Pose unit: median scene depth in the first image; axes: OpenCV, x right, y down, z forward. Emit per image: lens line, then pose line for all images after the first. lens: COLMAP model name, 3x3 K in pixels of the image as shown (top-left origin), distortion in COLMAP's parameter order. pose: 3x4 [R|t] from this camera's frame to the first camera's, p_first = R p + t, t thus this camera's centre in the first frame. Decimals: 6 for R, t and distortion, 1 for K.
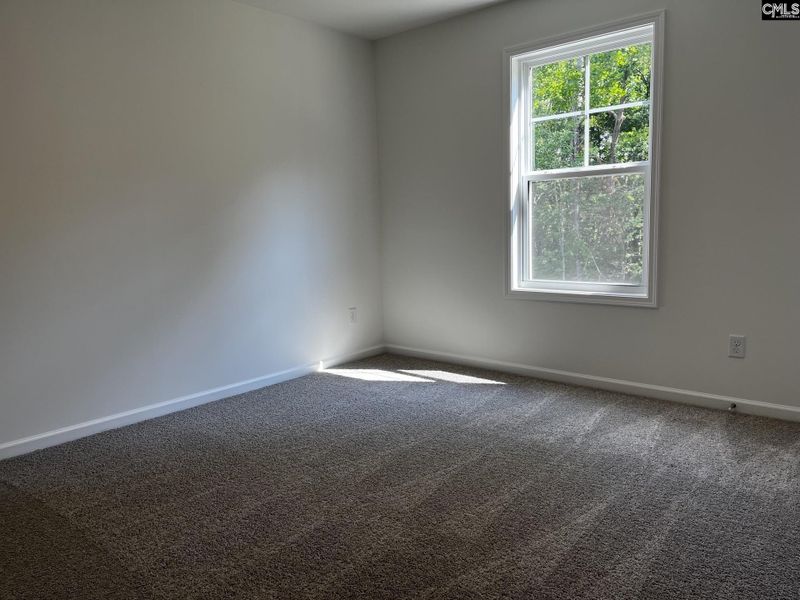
lens RADIAL K [[603.3, 0, 398.6], [0, 603.3, 300.5], [0, 0, 1]] dist [0.052461, -0.067608]
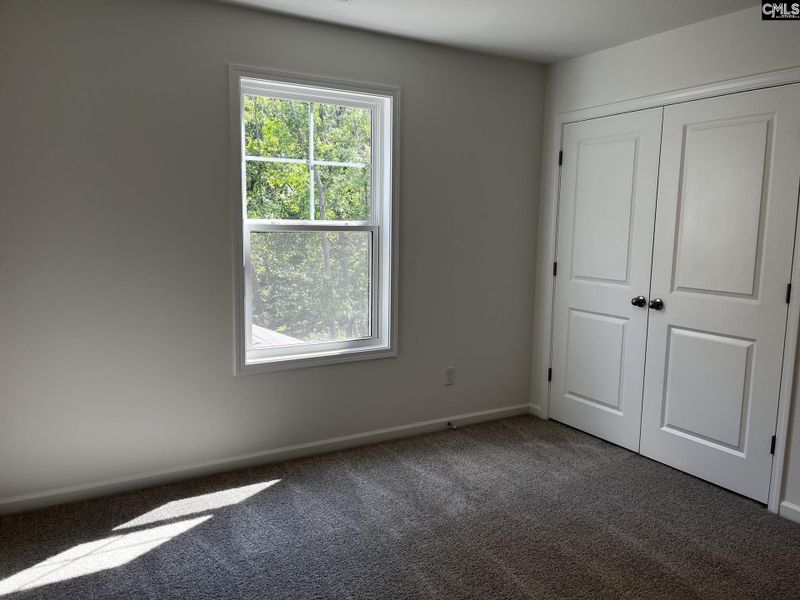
lens RADIAL K [[603.3, 0, 398.2], [0, 603.3, 299.6], [0, 0, 1]] dist [0.052461, -0.067608]
pose [[0.305931, -0.083904, 0.948349, -0.586058], [0.103718, 0.993118, 0.054406, -0.145405], [-0.946387, 0.081717, 0.312528, 0.636381]]
